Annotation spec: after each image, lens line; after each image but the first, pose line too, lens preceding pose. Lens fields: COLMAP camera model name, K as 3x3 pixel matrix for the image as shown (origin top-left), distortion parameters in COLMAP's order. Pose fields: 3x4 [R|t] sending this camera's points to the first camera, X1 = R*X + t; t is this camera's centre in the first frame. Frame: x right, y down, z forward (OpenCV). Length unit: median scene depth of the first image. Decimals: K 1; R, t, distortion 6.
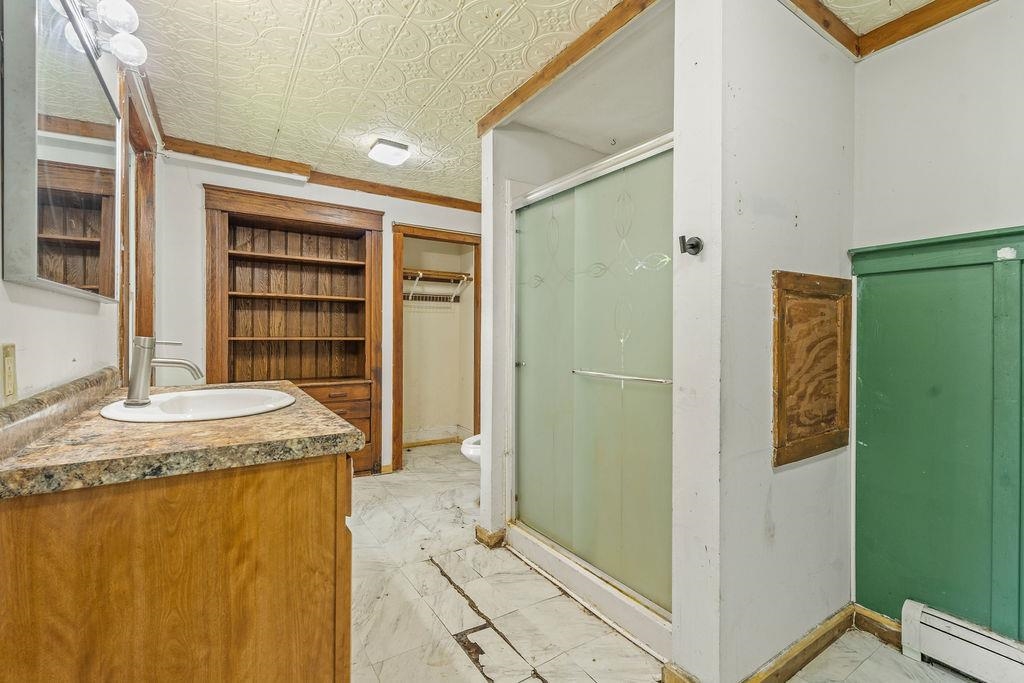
lens RADIAL K [[450.0, 0, 509.2], [0, 450.0, 337.2], [0, 0, 1]] dist [-0.004513, 0.000652]
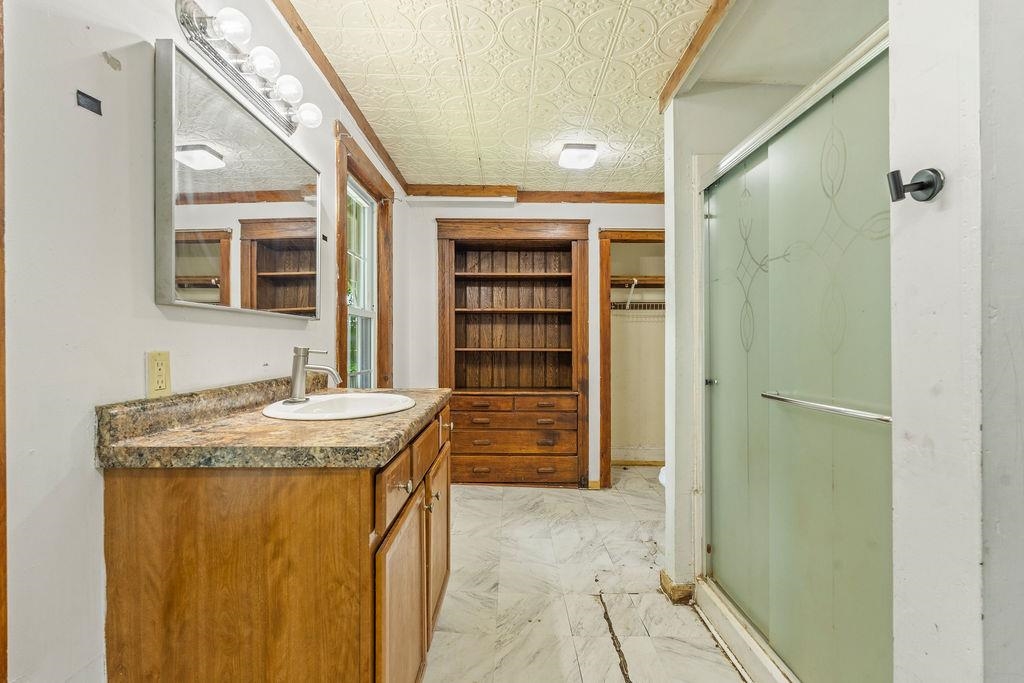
lens RADIAL K [[450.0, 0, 512.4], [0, 450.0, 344.3], [0, 0, 1]] dist [-0.004513, 0.000652]
pose [[0.842643, -0.004587, -0.538453, 0.171462], [-0.001115, 0.999947, -0.010263, 0.002358], [0.538471, 0.009249, 0.842593, 0.152091]]
